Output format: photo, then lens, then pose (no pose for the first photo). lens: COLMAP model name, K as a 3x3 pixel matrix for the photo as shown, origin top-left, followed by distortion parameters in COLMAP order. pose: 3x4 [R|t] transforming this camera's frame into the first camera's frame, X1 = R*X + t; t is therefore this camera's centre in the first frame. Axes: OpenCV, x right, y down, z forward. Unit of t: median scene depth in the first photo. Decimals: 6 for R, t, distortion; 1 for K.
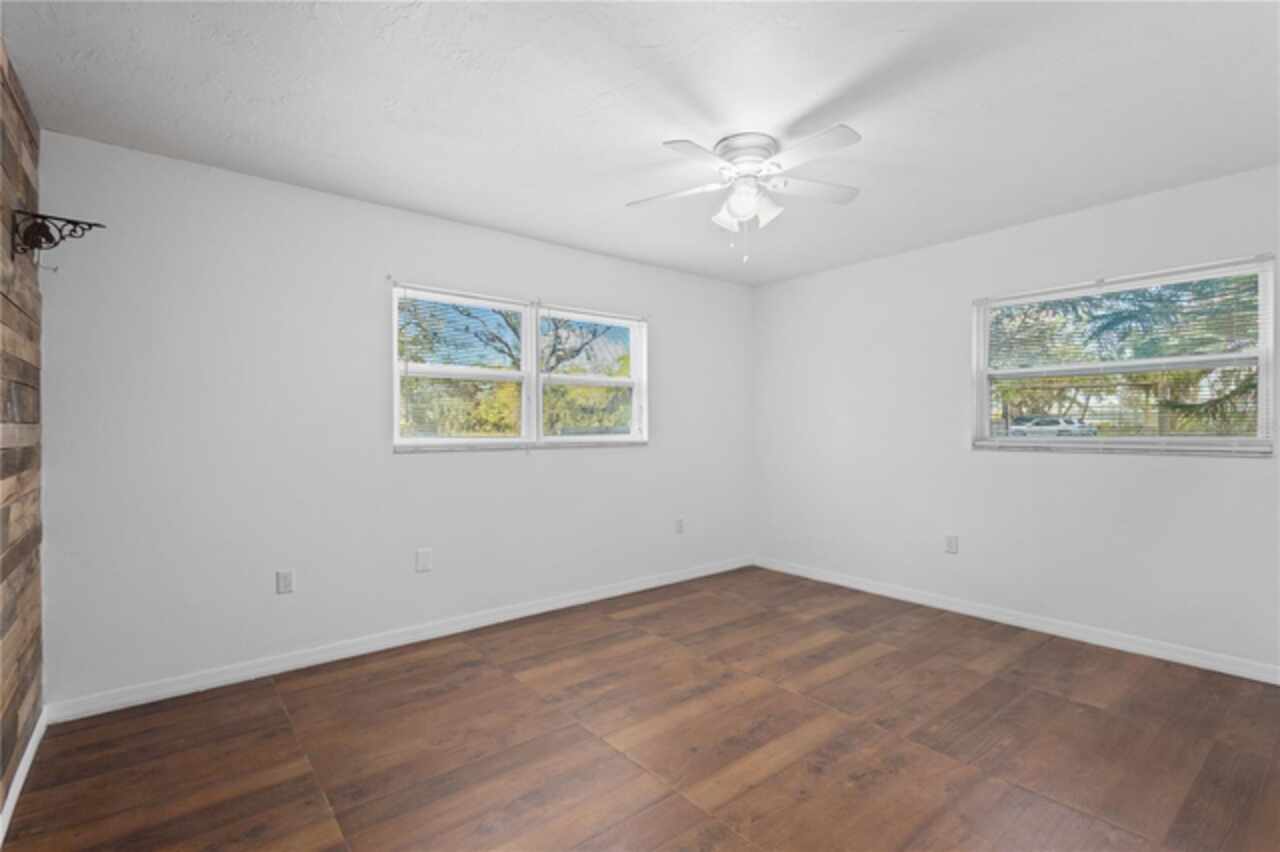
lens RADIAL K [[595.9, 0, 640.0], [0, 595.9, 426.0], [0, 0, 1]] dist [0.002661, -0.002119]
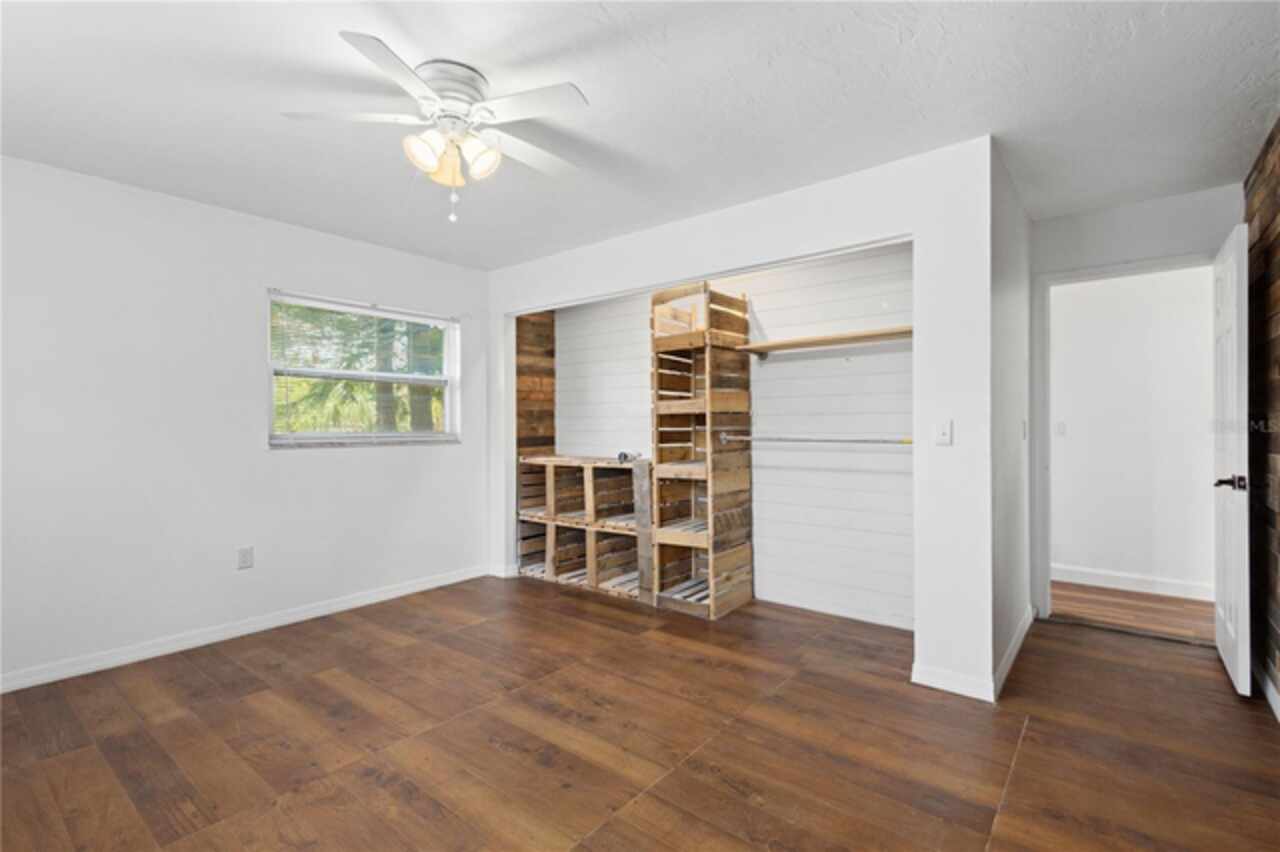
lens RADIAL K [[595.9, 0, 640.0], [0, 595.9, 426.0], [0, 0, 1]] dist [0.002661, -0.002119]
pose [[-0.206581, -0.007020, 0.978404, -0.596513], [0.002908, 0.999965, 0.007788, -0.003108], [-0.978425, 0.004454, -0.206553, 0.793967]]
